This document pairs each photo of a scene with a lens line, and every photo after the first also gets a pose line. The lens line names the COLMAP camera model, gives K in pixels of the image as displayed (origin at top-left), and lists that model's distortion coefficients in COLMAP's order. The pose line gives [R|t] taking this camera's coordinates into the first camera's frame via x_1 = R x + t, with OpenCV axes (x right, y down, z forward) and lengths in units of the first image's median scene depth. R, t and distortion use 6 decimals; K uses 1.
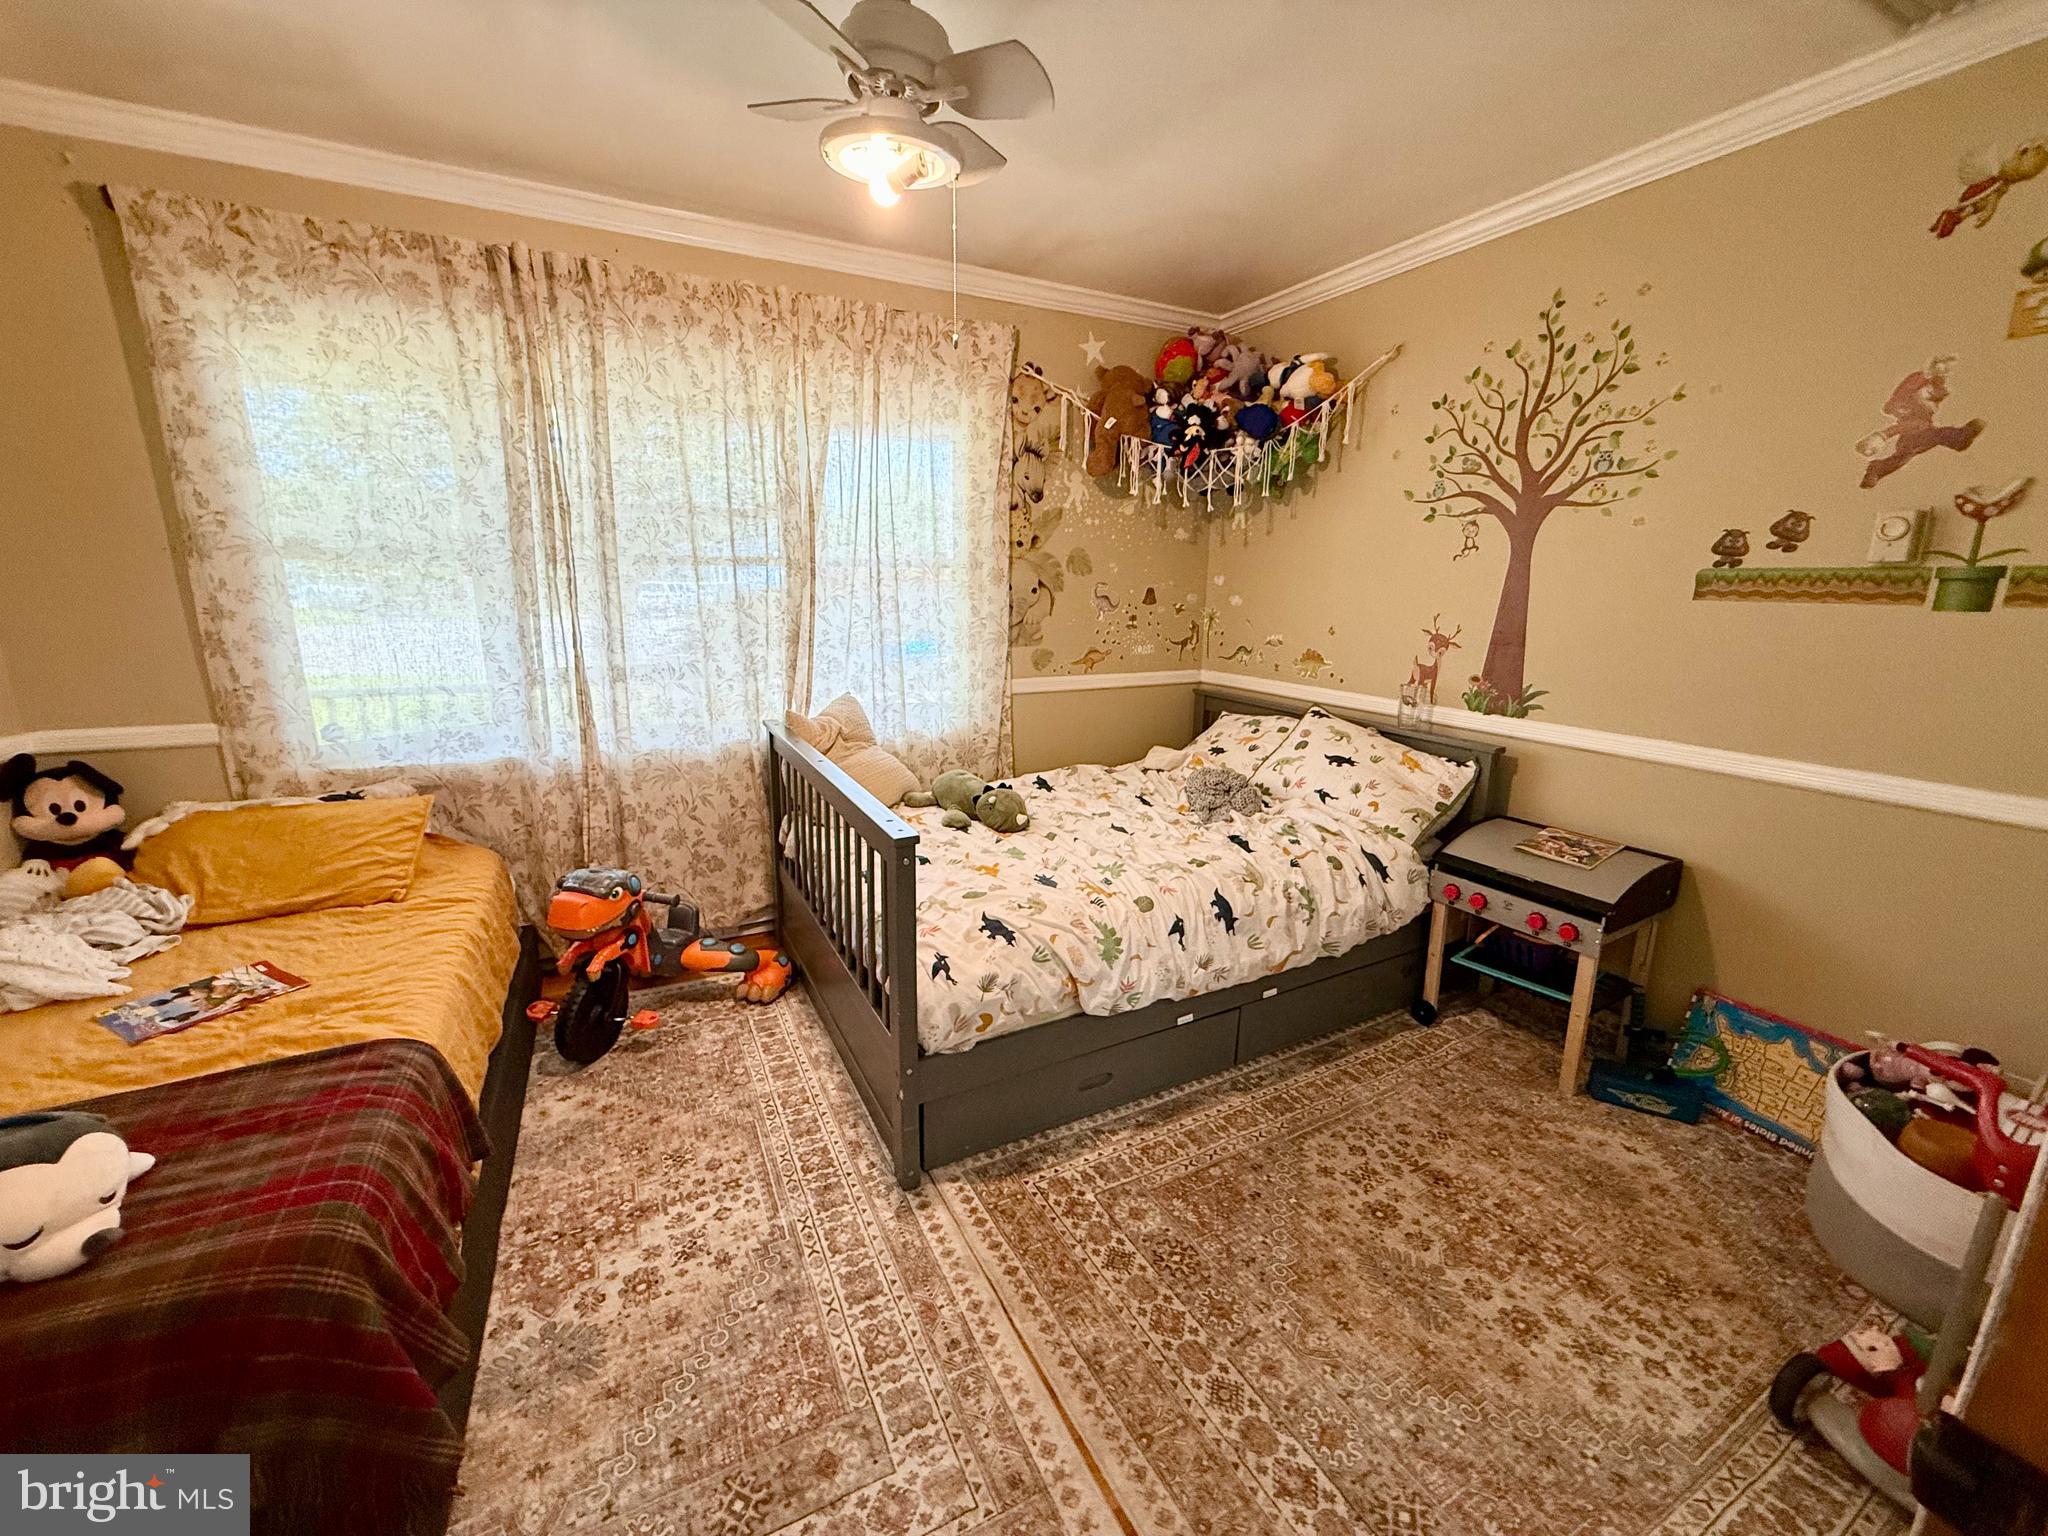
lens RADIAL K [[816.1, 0, 1017.0], [0, 816.1, 780.2], [0, 0, 1]] dist [0.003384, 0.000210]
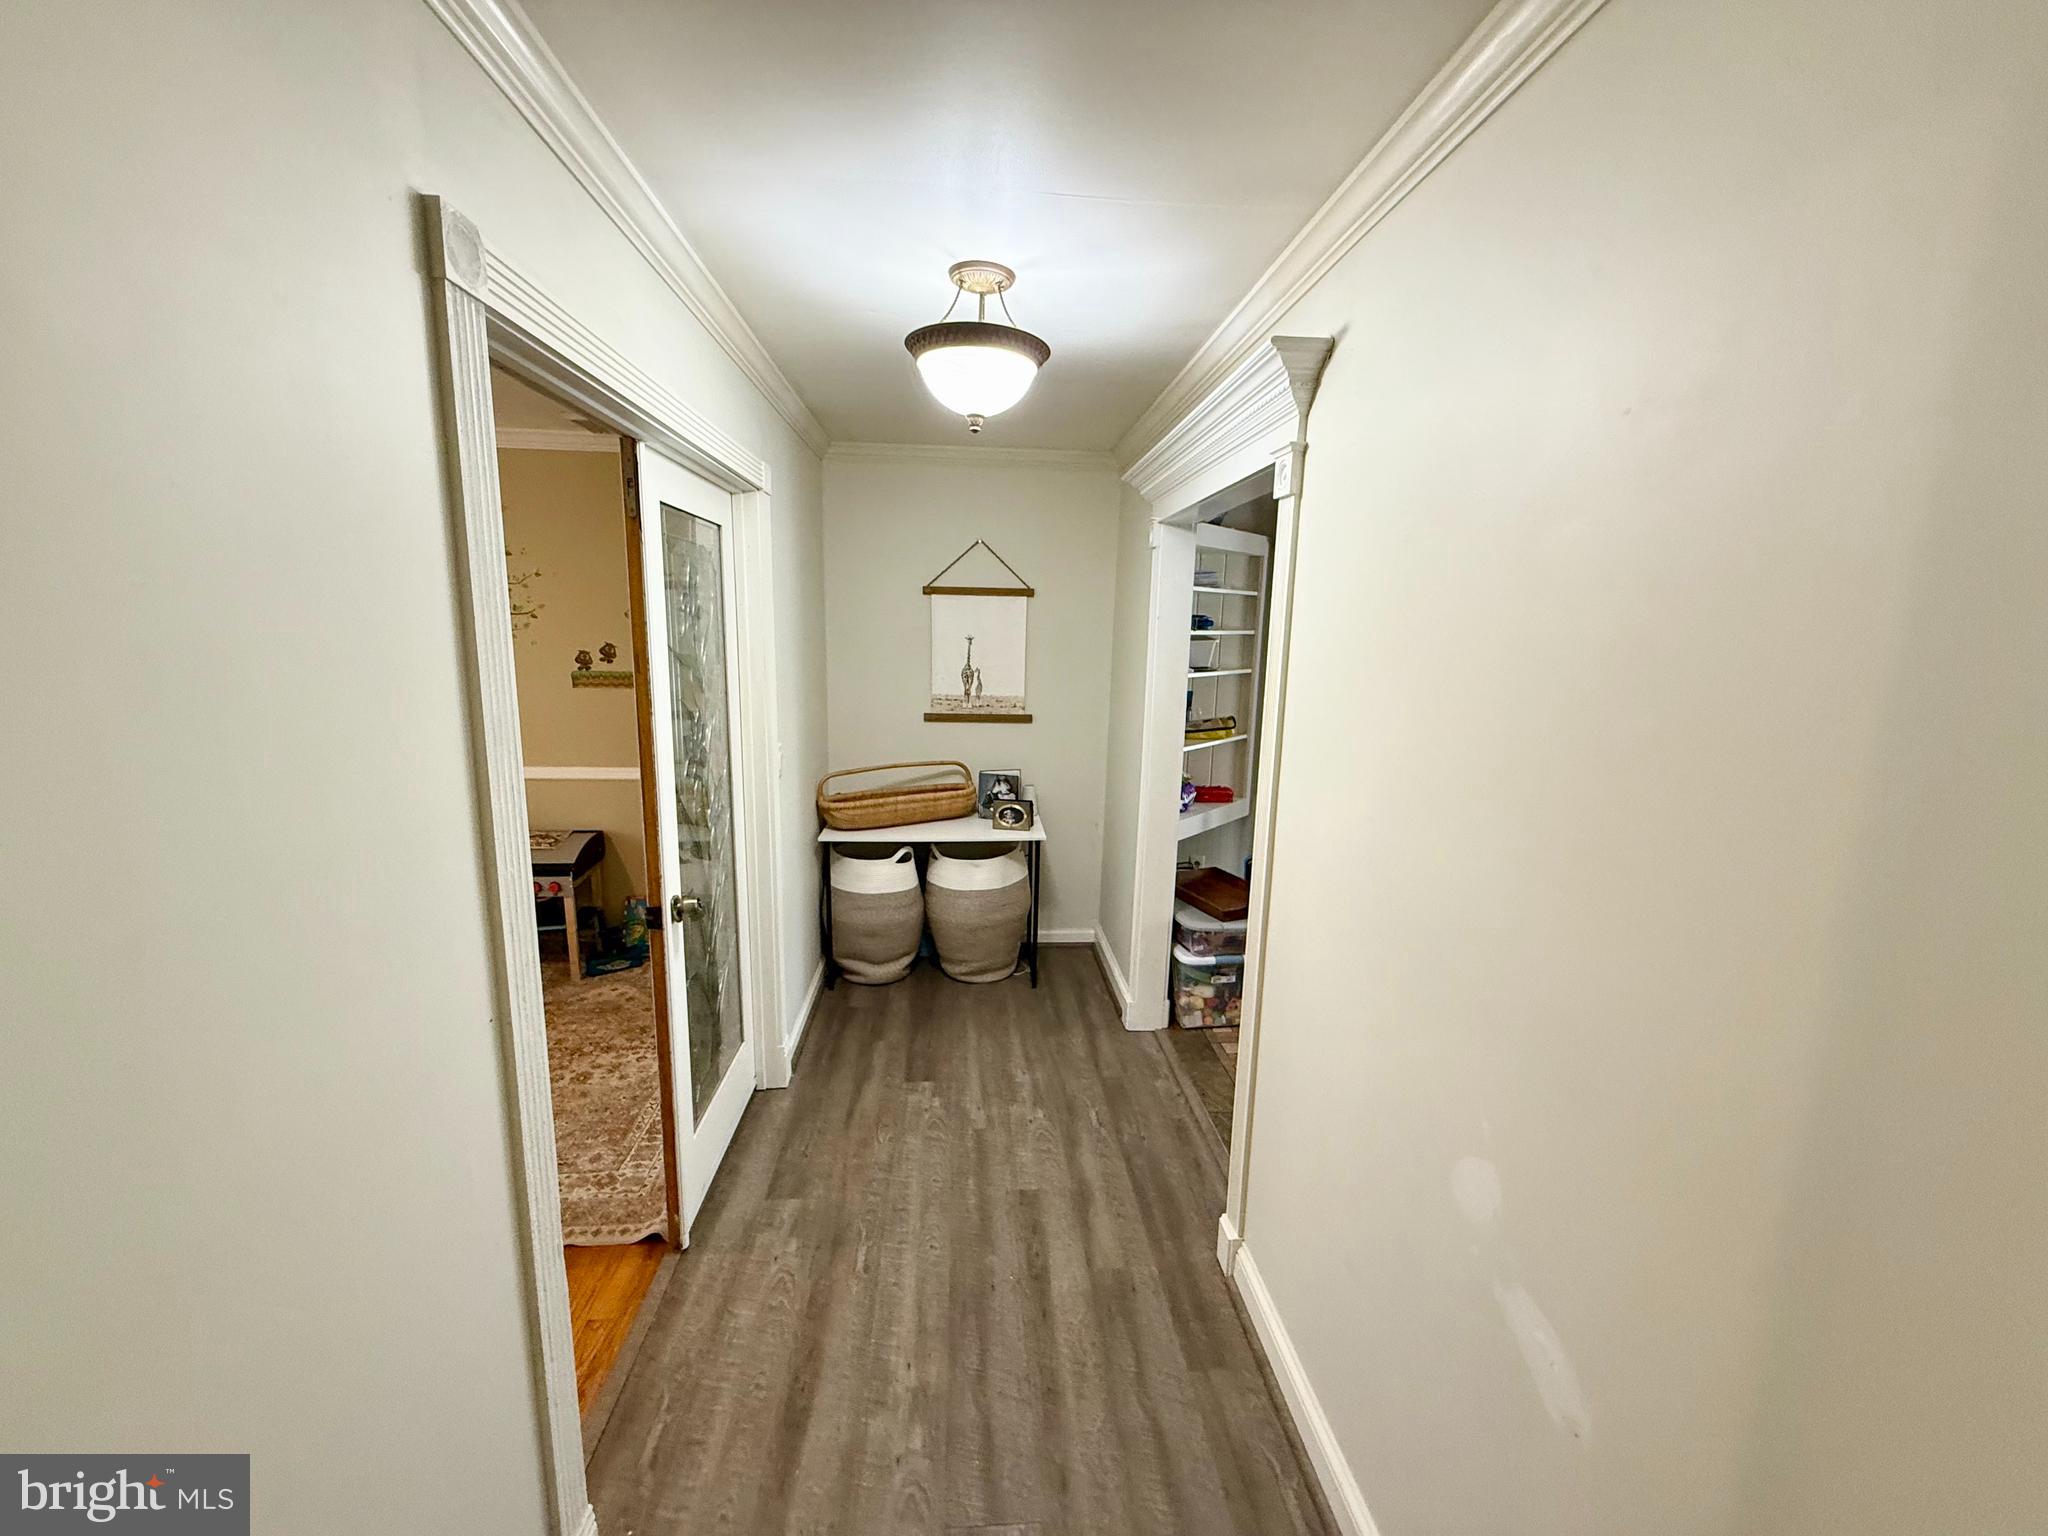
lens RADIAL K [[816.1, 0, 1017.0], [0, 816.1, 780.2], [0, 0, 1]] dist [0.003384, 0.000210]
pose [[0.402980, -0.125109, 0.906617, -0.425200], [0.220891, 0.974622, 0.036310, 0.124817], [-0.888152, 0.185631, 0.420389, -0.573555]]
